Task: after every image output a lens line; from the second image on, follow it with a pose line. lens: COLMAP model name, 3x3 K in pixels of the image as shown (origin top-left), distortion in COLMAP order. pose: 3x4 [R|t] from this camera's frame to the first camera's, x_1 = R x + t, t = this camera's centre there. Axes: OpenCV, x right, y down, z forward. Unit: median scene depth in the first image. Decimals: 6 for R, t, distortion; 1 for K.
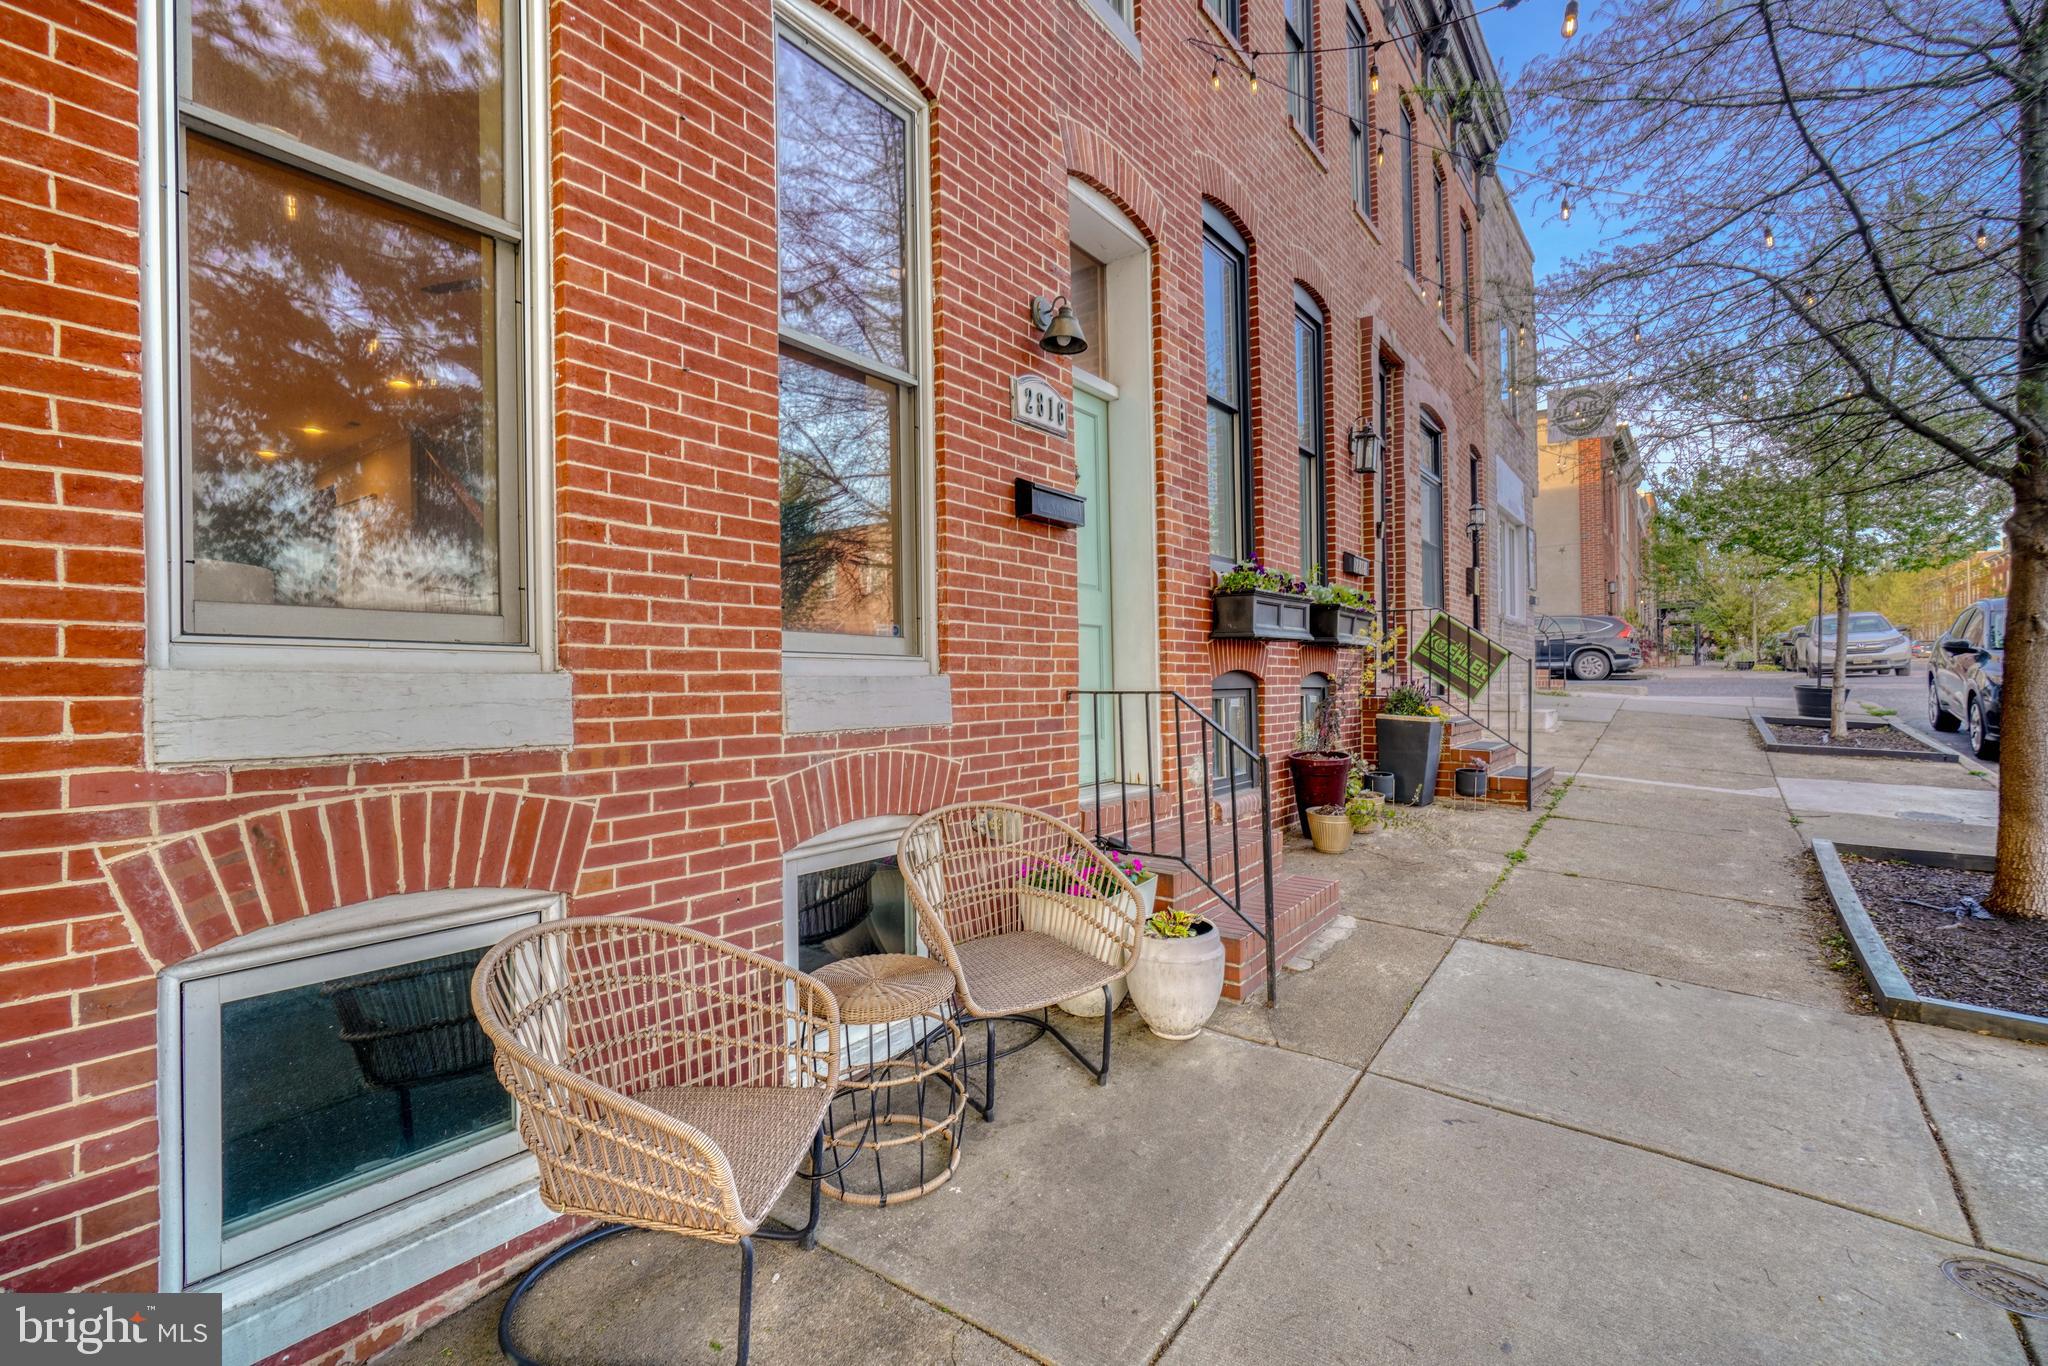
lens RADIAL K [[920.9, 0, 1003.4], [0, 920.9, 679.1], [0, 0, 1]] dist [-0.012786, 0.004841]
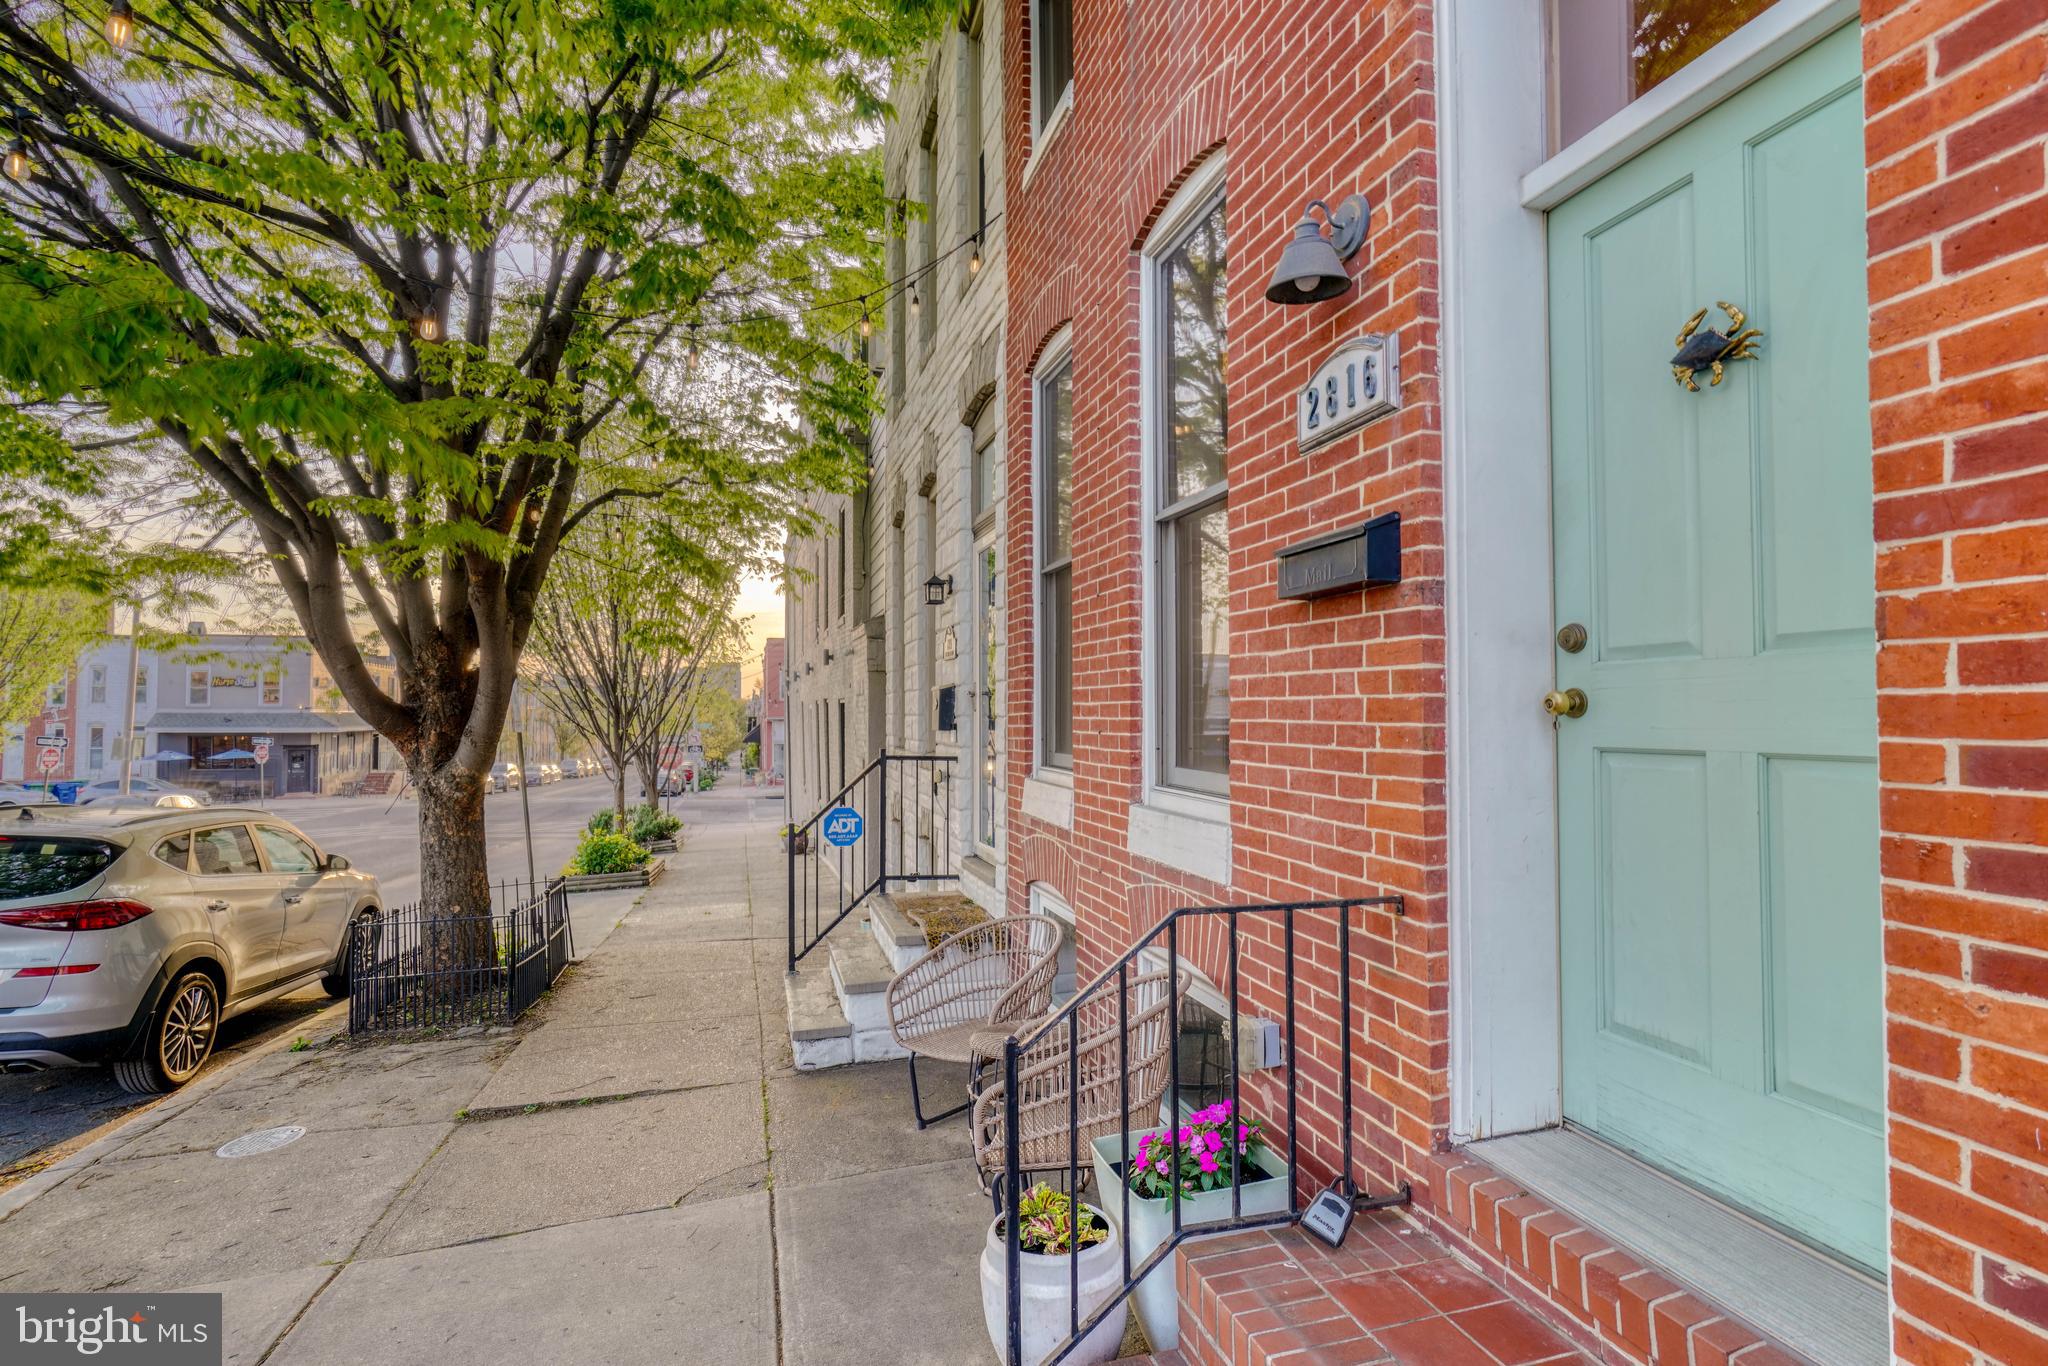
lens RADIAL K [[966.2, 0, 1021.7], [0, 966.2, 687.4], [0, 0, 1]] dist [-0.011240, 0.002900]
pose [[-0.595820, -0.004828, -0.803103, 0.825529], [0.019194, 0.999611, -0.020250, -0.127323], [0.802888, -0.027480, -0.595496, 1.508908]]
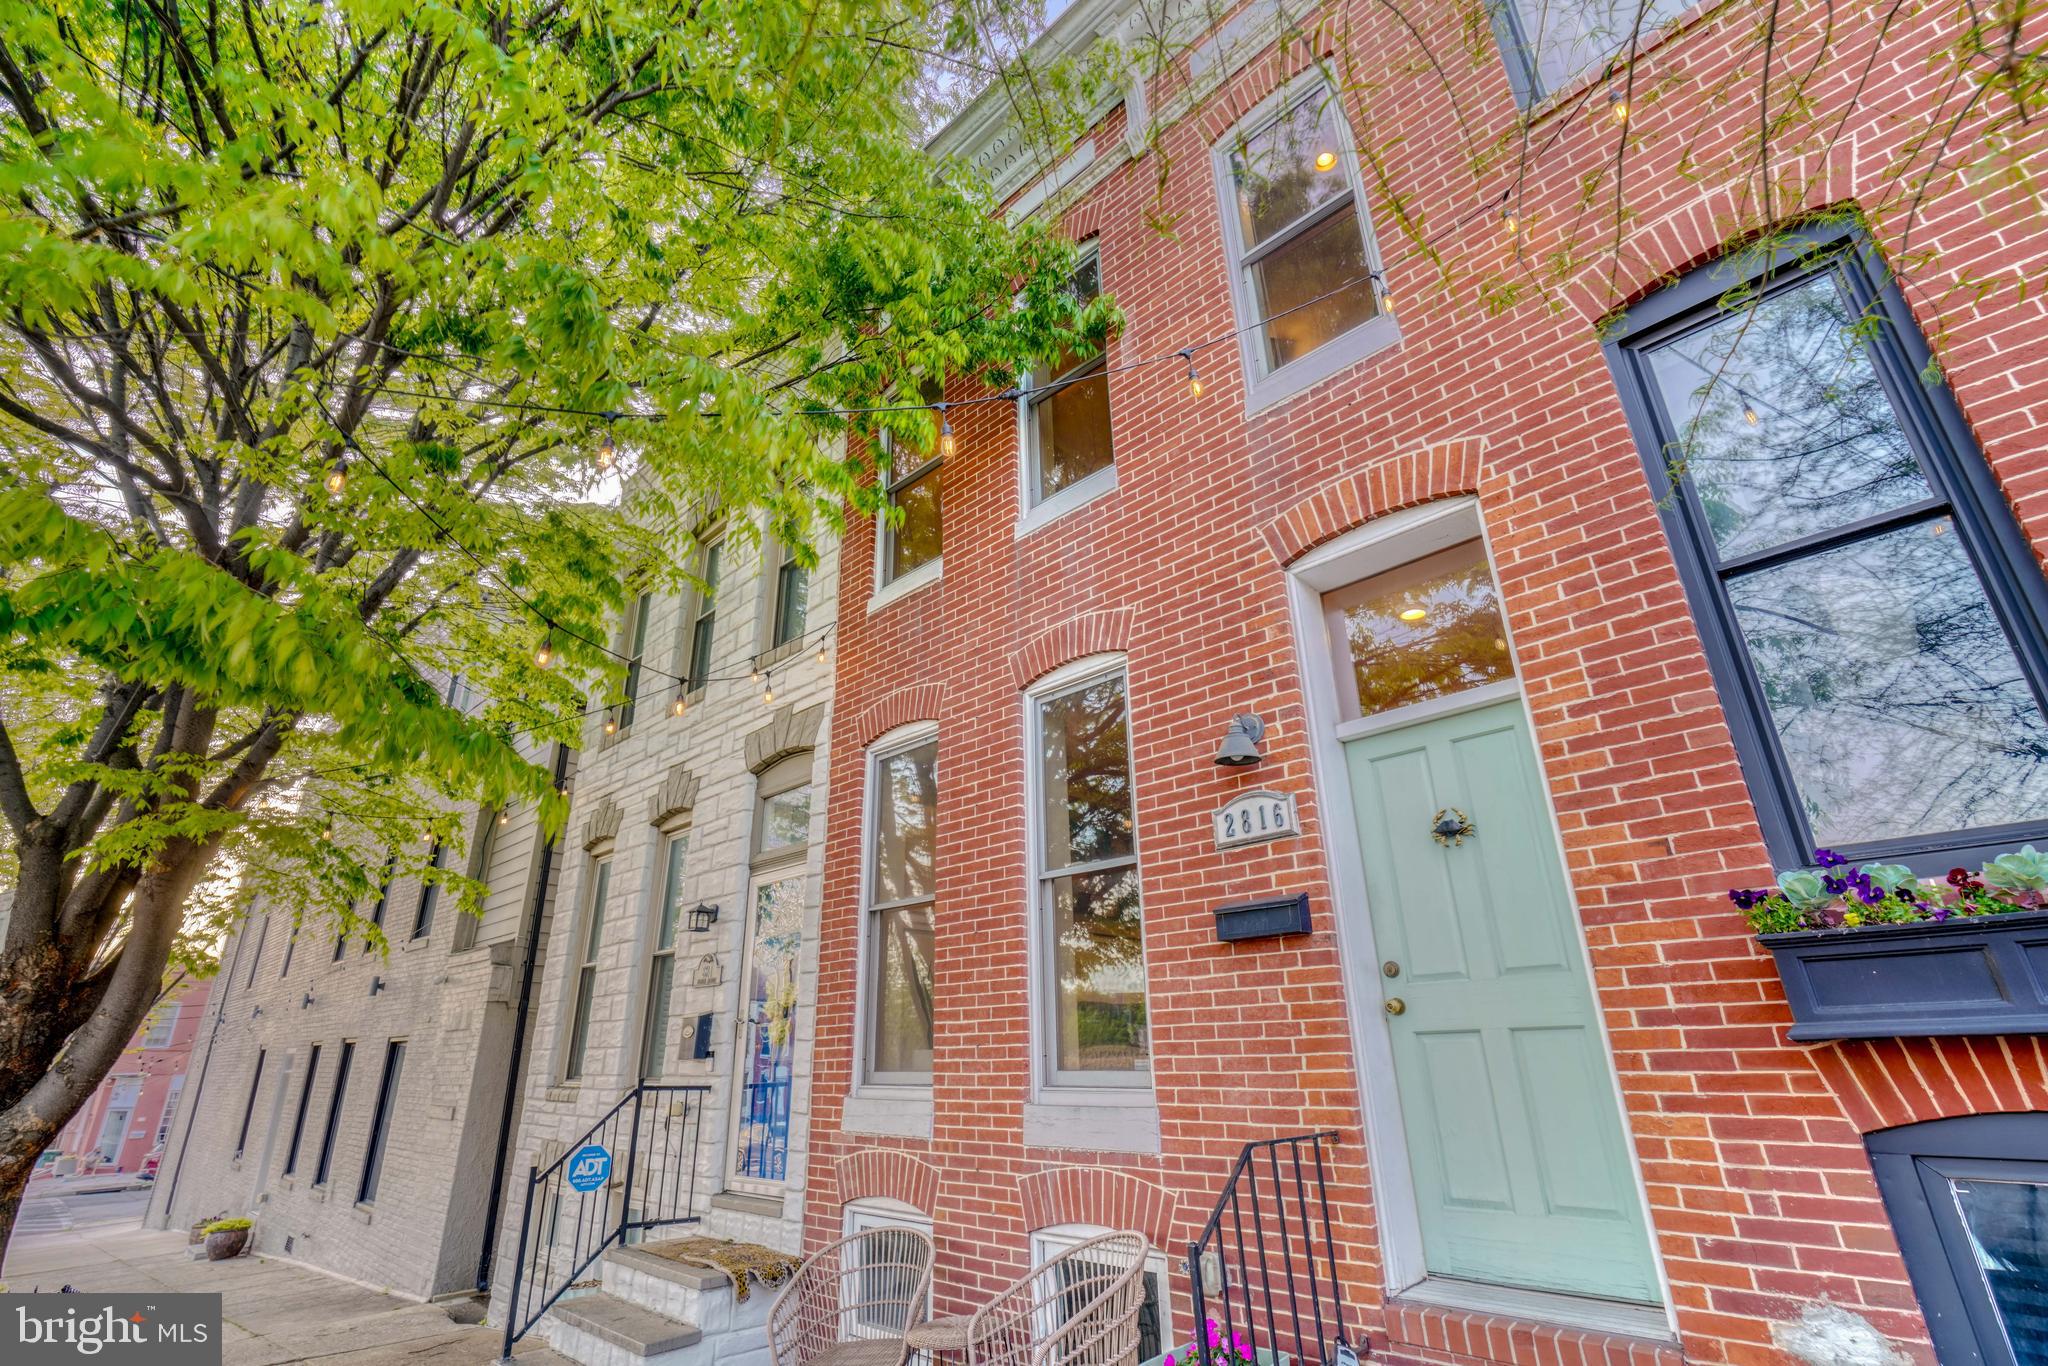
lens RADIAL K [[920.9, 0, 1012.2], [0, 920.9, 689.1], [0, 0, 1]] dist [-0.012786, 0.004841]
pose [[-0.116790, -0.356876, -0.926822, 1.343650], [0.026268, 0.931772, -0.362092, -0.088568], [0.992809, -0.066634, -0.099447, 1.068079]]
